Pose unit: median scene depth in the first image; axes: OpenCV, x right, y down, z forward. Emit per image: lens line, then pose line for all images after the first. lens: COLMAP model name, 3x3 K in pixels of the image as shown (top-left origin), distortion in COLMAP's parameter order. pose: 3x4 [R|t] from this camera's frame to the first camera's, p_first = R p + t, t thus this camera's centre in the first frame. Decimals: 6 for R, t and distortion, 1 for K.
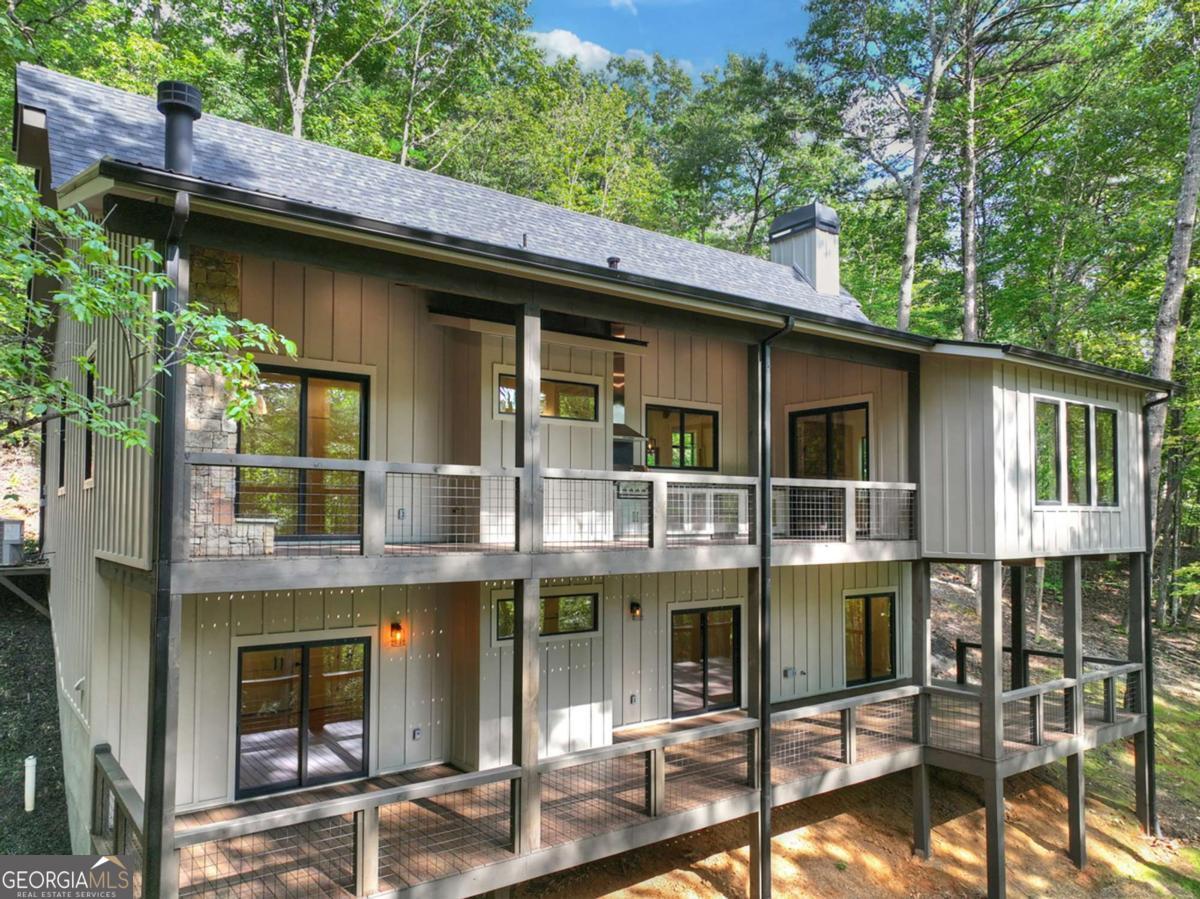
lens RADIAL K [[863.6, 0, 564.4], [0, 863.6, 480.9], [0, 0, 1]] dist [-0.001799, 0.003350]
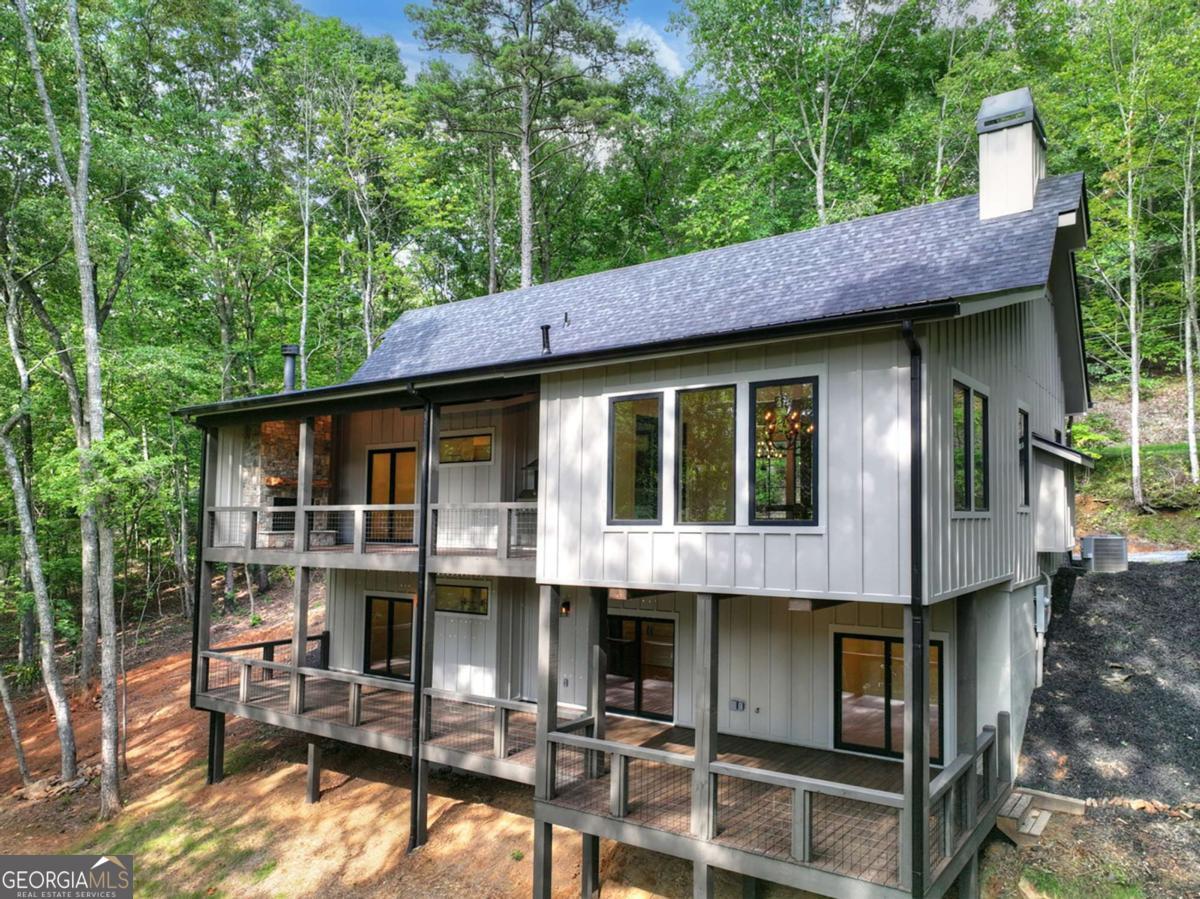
lens RADIAL K [[852.4, 0, 600.0], [0, 852.4, 449.5], [0, 0, 1]] dist [-0.006199, 0.023823]
pose [[0.316847, -0.075842, -0.945440, 1.367190], [0.044888, 0.996880, -0.064925, 0.008540], [0.947414, -0.021868, 0.319263, 0.738919]]
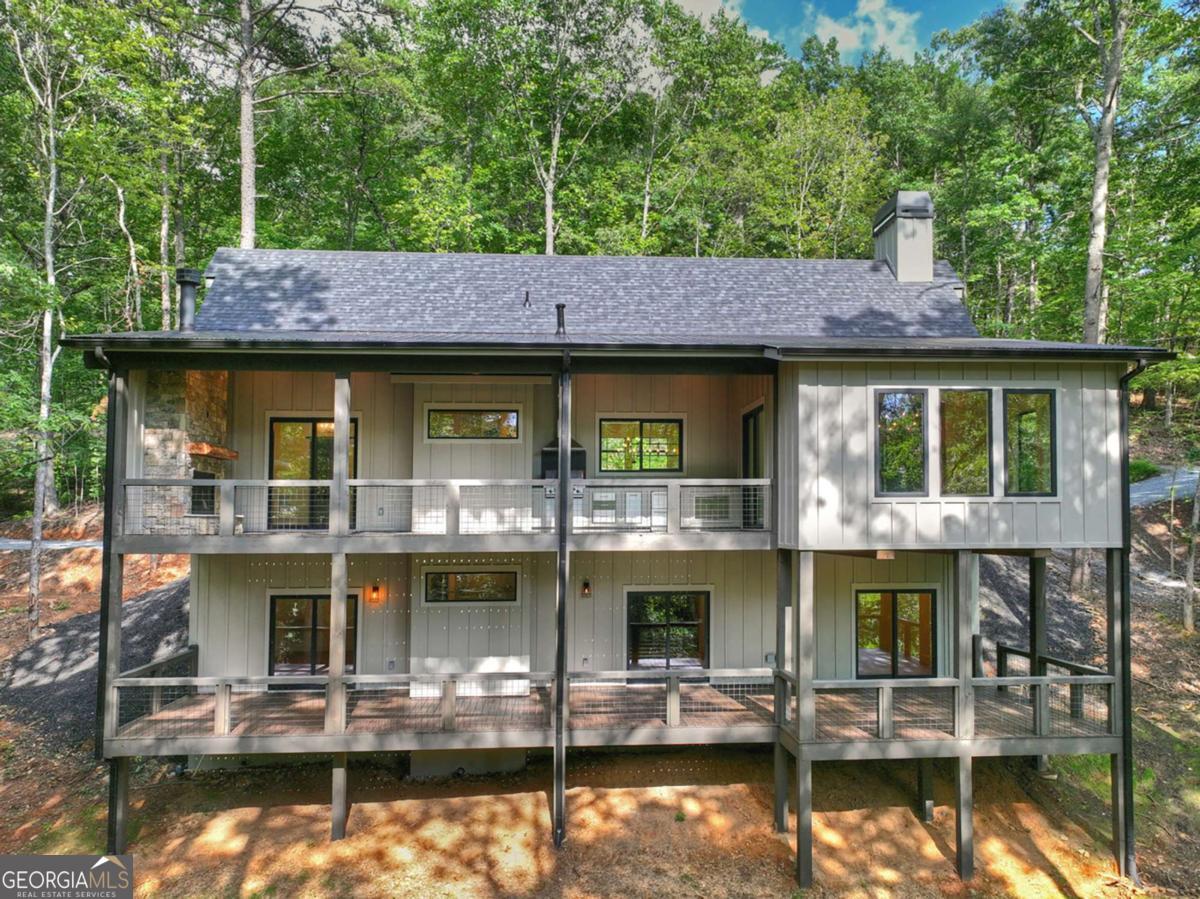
lens RADIAL K [[851.6, 0, 597.3], [0, 851.6, 473.0], [0, 0, 1]] dist [0.004096, 0.002972]
pose [[0.844490, -0.033034, -0.534552, 0.818136], [0.028067, 0.999454, -0.017423, 0.008548], [0.534836, -0.000290, 0.844956, -0.009447]]
